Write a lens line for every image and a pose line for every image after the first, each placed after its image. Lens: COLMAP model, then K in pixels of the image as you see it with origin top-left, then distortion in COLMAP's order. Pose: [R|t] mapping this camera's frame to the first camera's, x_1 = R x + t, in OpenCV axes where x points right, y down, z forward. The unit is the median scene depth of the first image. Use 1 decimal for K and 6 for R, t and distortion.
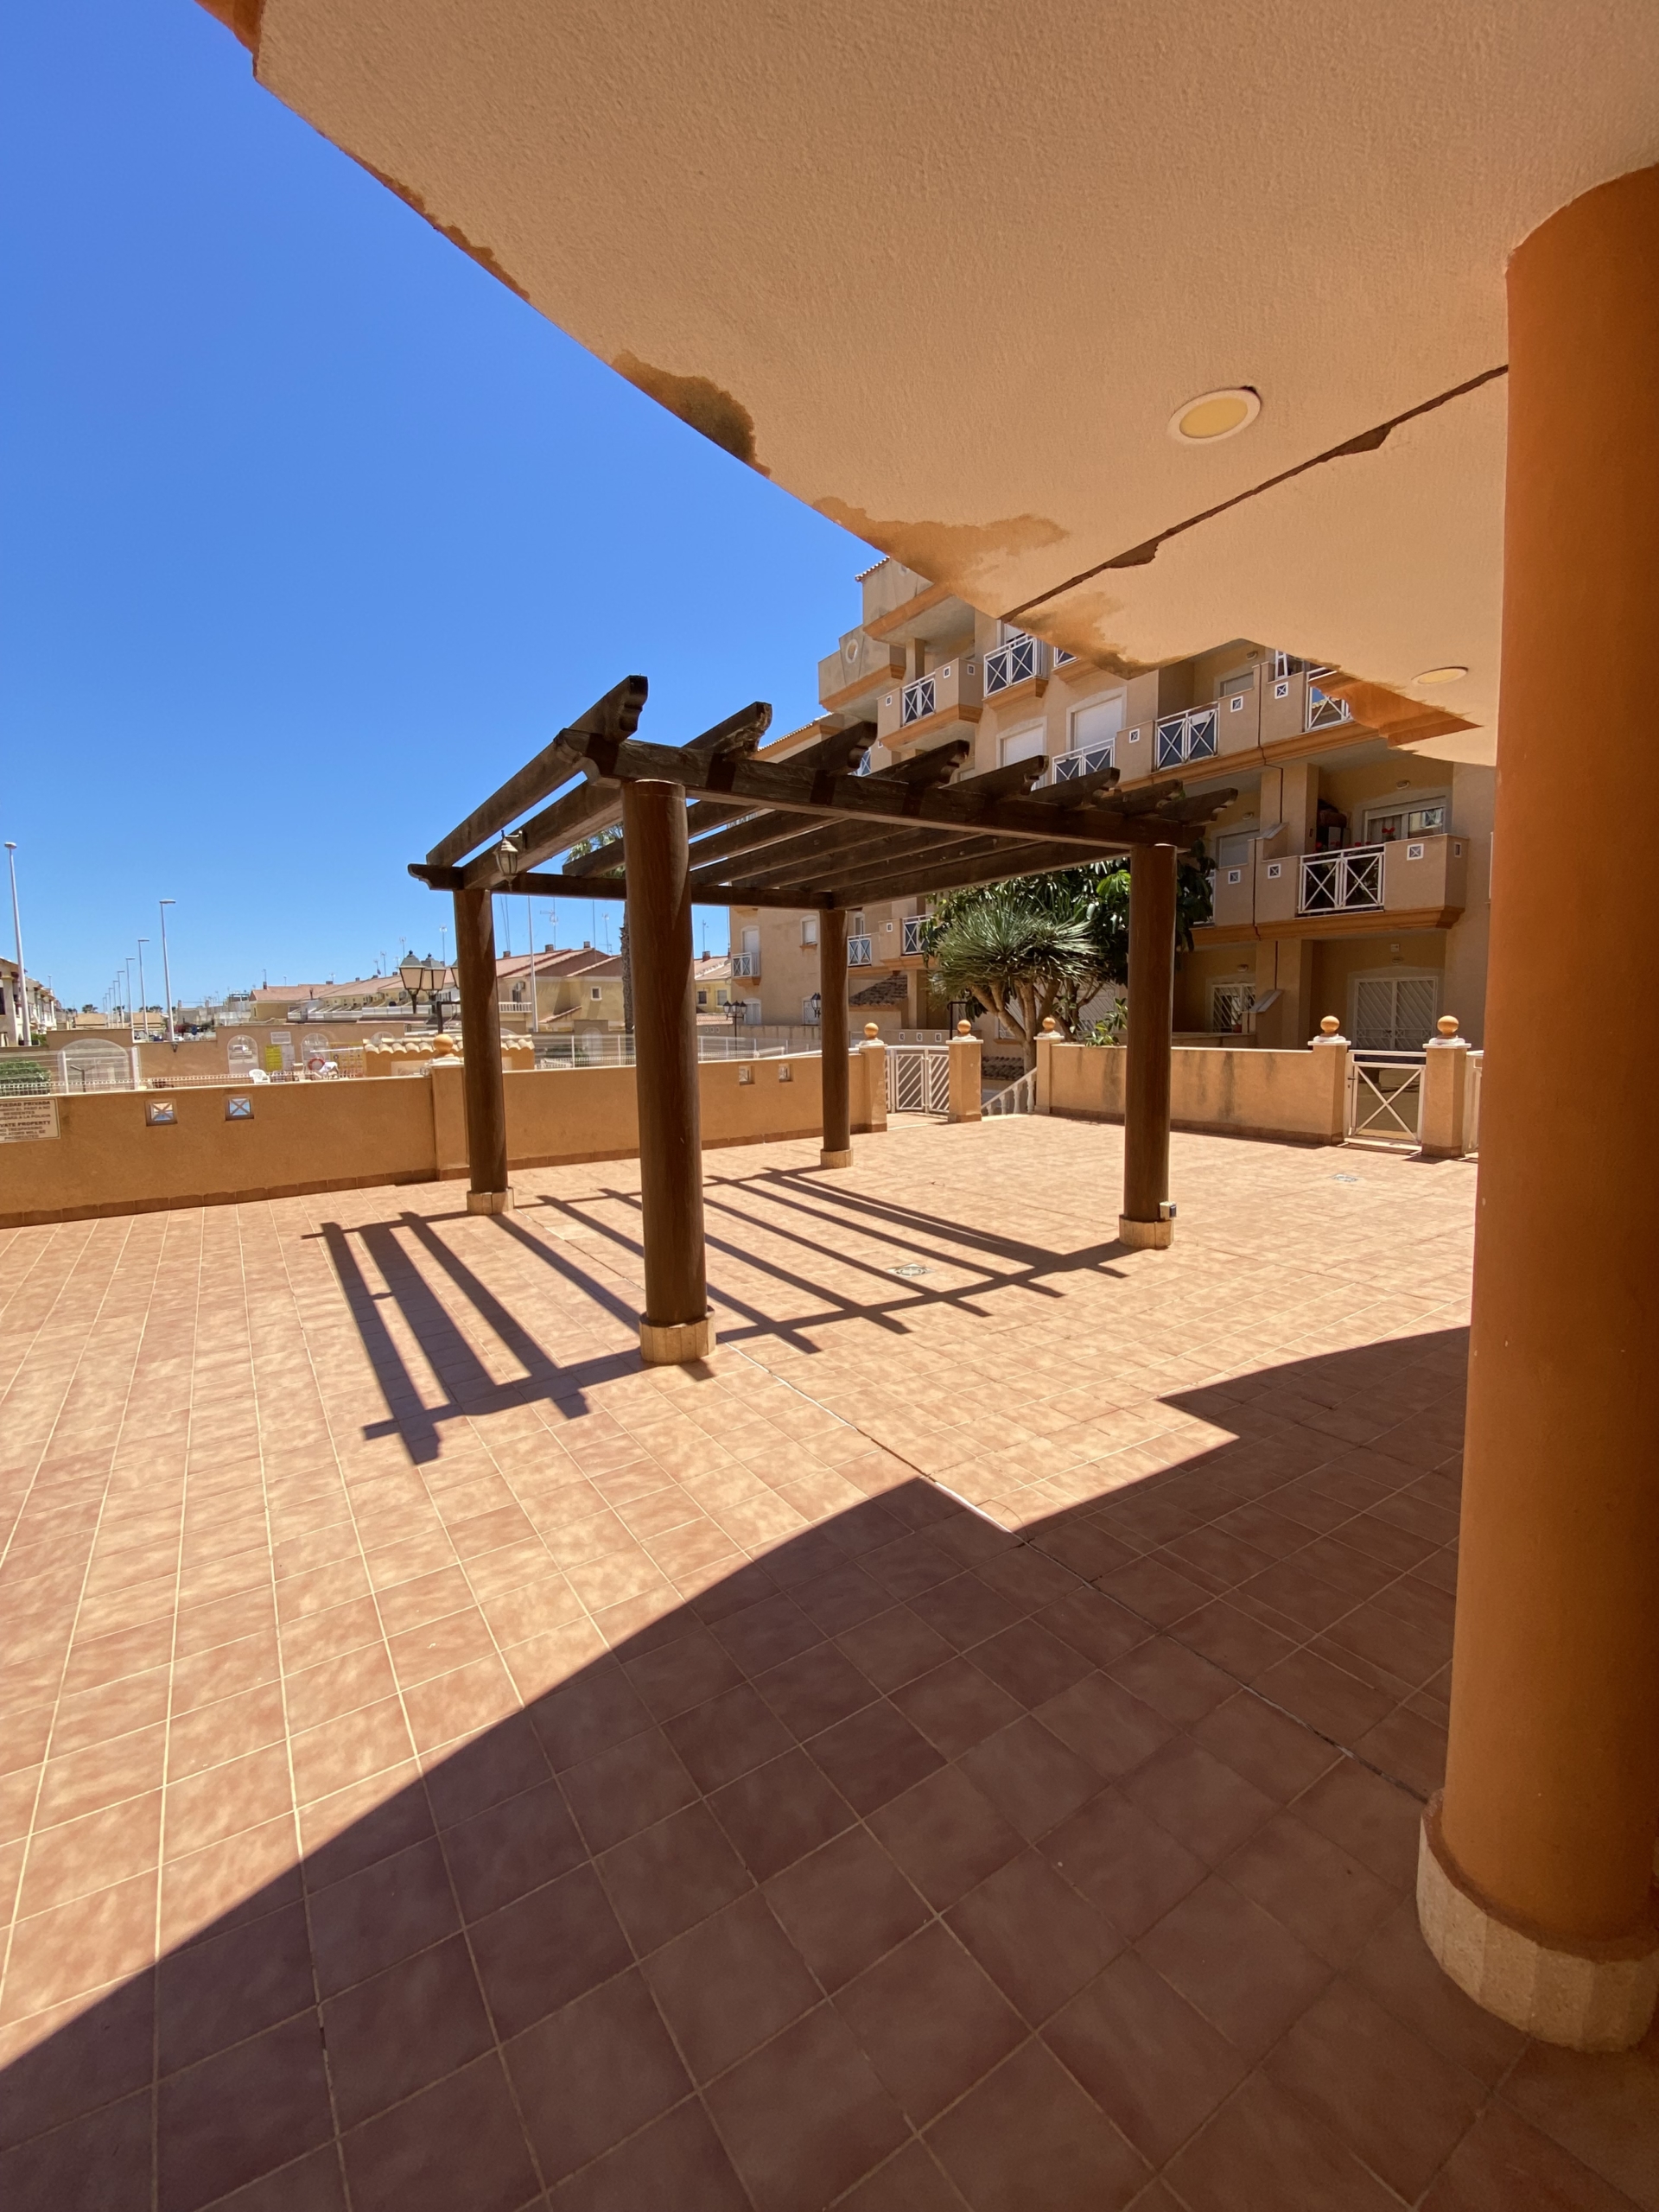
lens RADIAL K [[882.0, 0, 829.4], [0, 882.0, 1095.7], [0, 0, 1]] dist [0.013246, -0.015764]
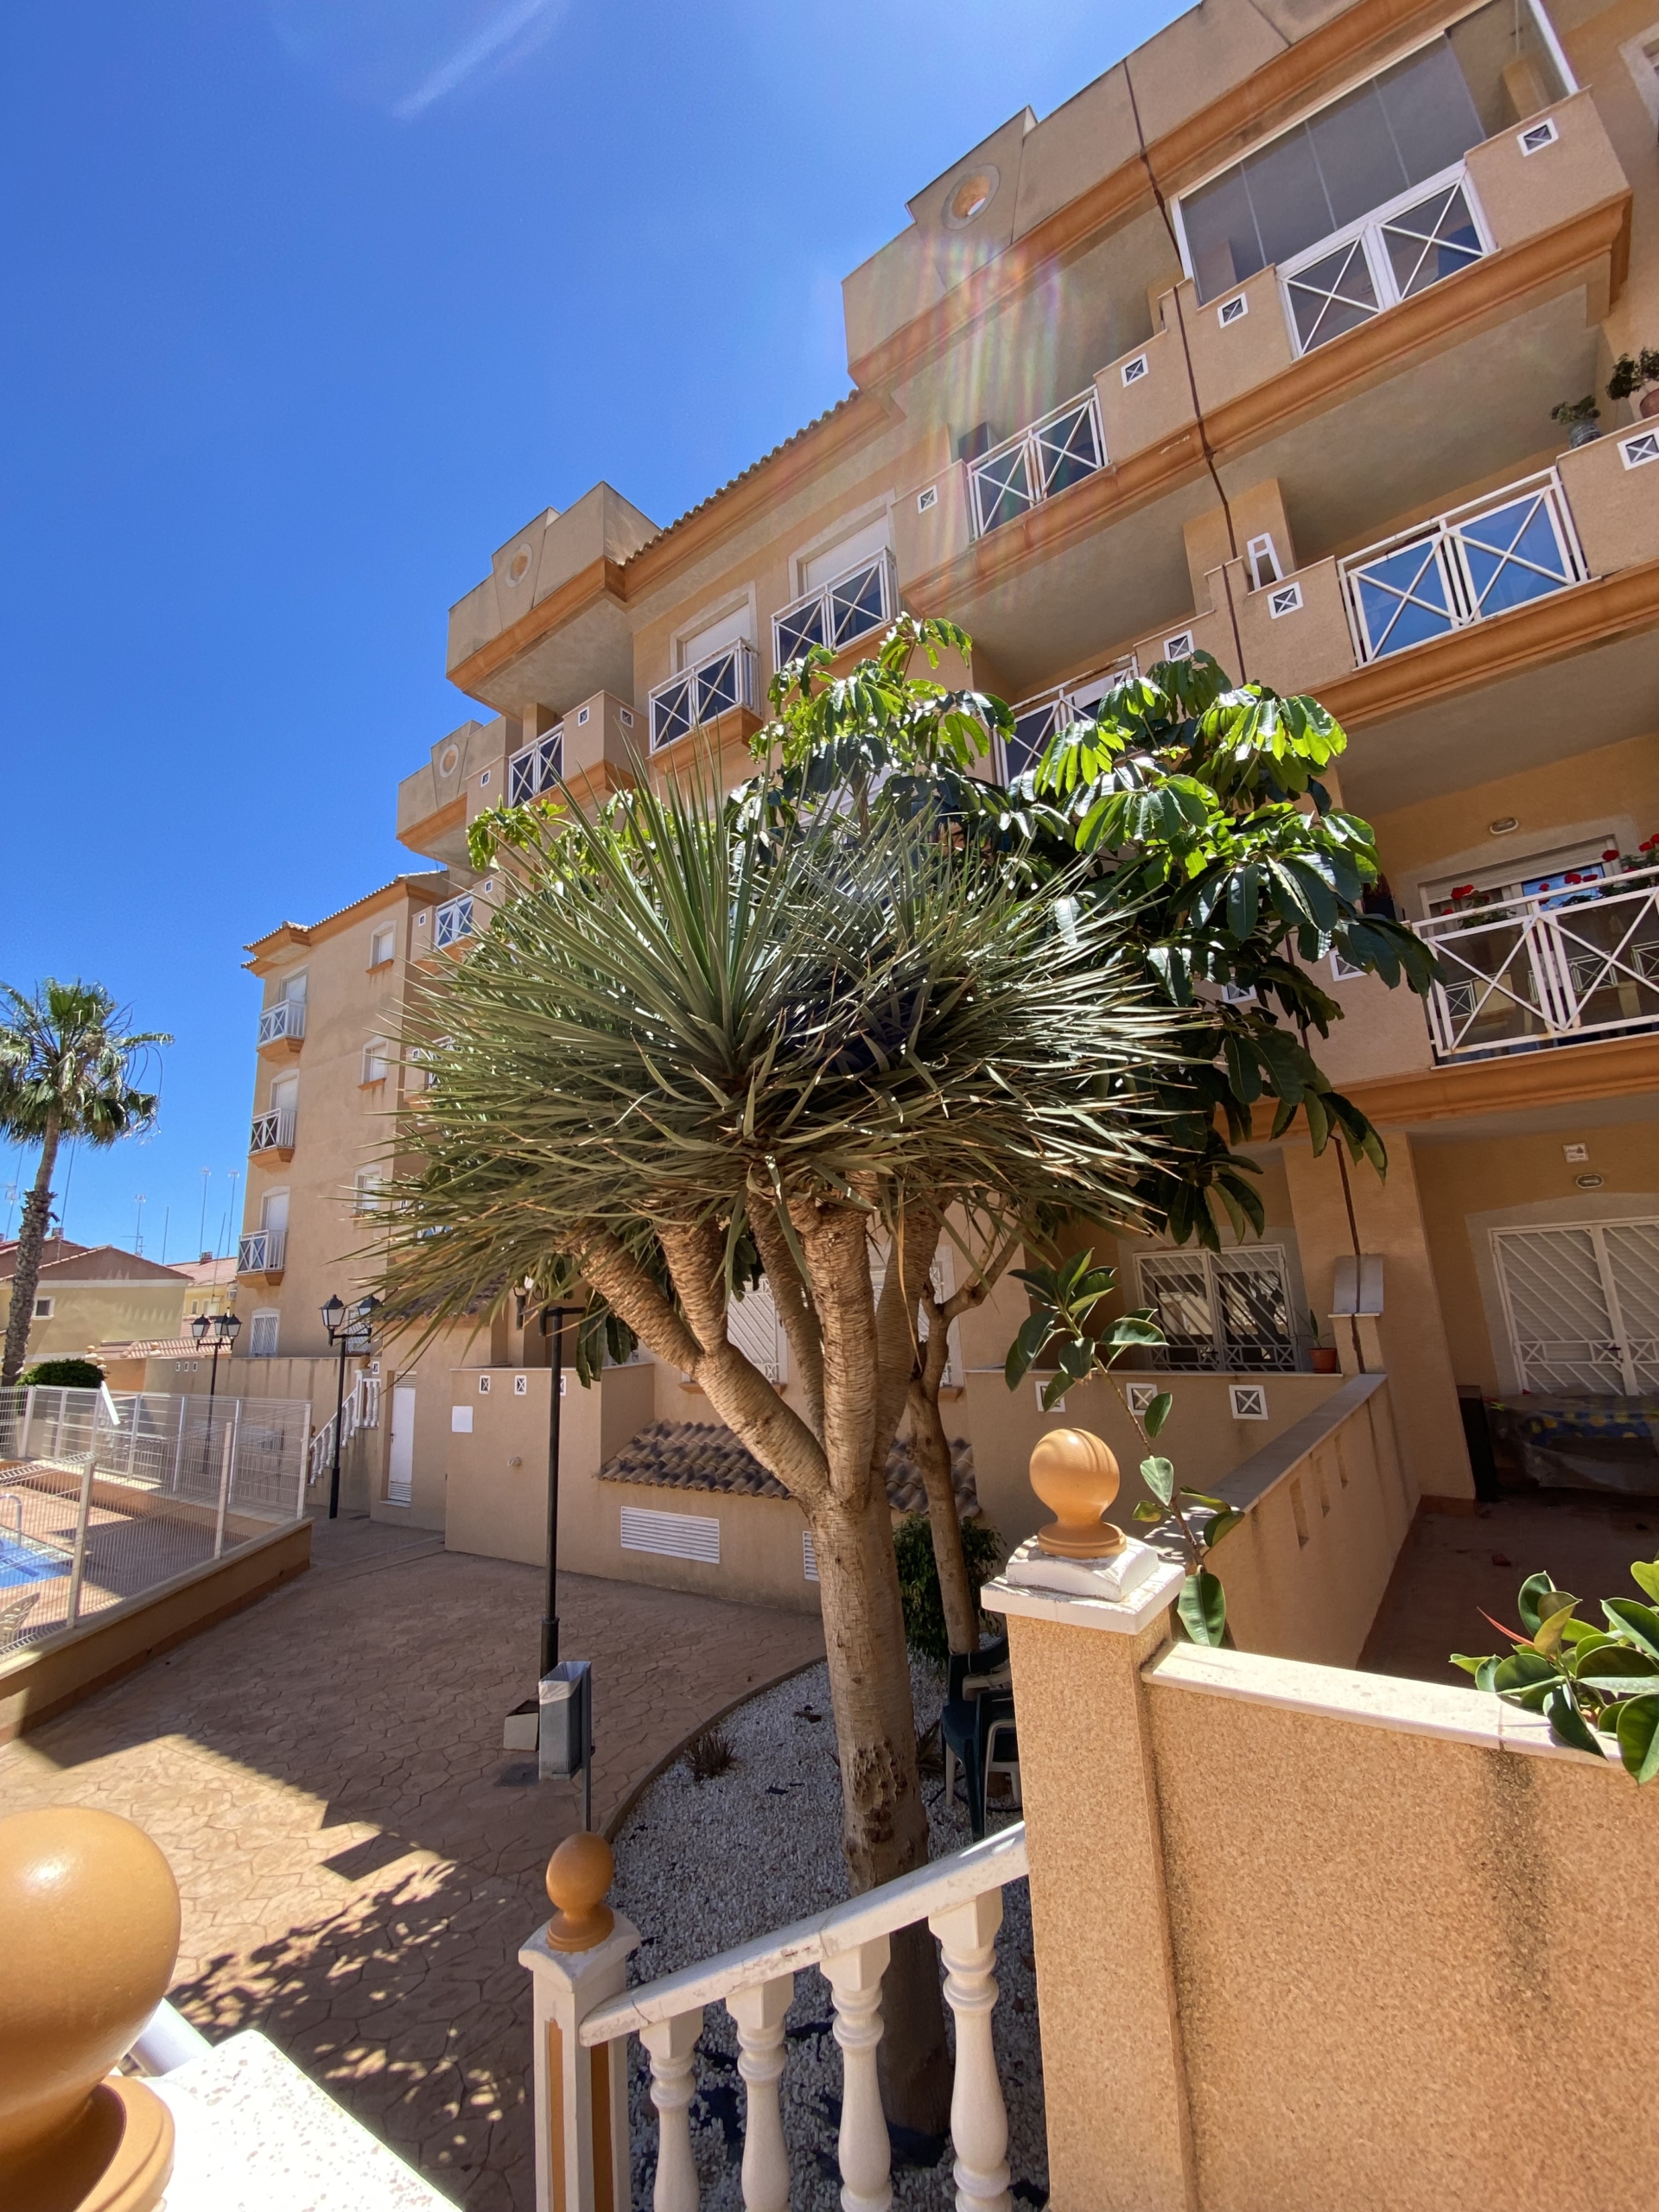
lens RADIAL K [[901.1, 0, 820.8], [0, 901.1, 1099.4], [0, 0, 1]] dist [0.015731, -0.016940]
pose [[0.942997, 0.039171, 0.330488, 0.099543], [0.068086, 0.949338, -0.306793, -0.060376], [-0.325762, 0.311806, 0.892556, 0.538046]]
